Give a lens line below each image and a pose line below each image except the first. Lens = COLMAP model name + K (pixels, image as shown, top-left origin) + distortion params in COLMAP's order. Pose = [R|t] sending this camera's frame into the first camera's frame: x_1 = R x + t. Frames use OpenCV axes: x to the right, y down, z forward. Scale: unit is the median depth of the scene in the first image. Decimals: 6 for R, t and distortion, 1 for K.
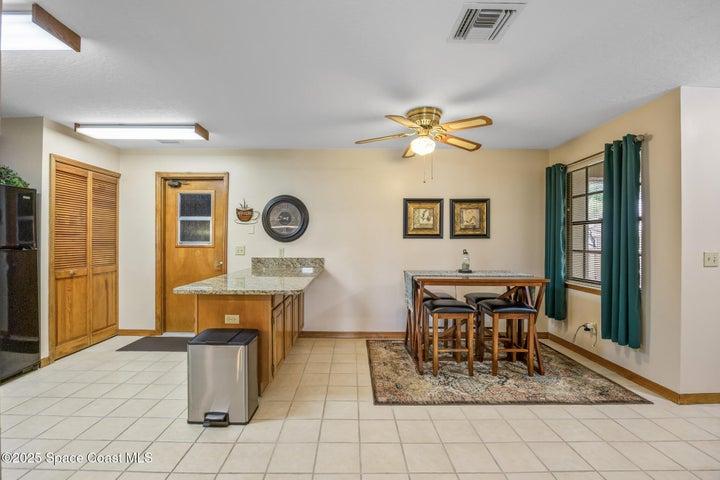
lens RADIAL K [[329.4, 0, 357.7], [0, 329.4, 241.6], [0, 0, 1]] dist [-0.000015, -0.000001]
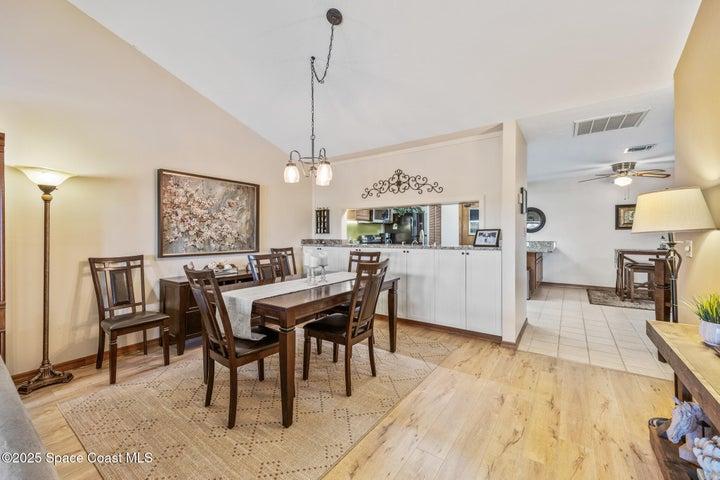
lens RADIAL K [[282.0, 0, 360.6], [0, 282.0, 238.9], [0, 0, 1]] dist [-0.003885, -0.000109]
pose [[0.791771, 0.000787, -0.610818, -0.010684], [0.003179, 0.999980, 0.005410, 0.024380], [0.610810, -0.006225, 0.791753, -0.877092]]
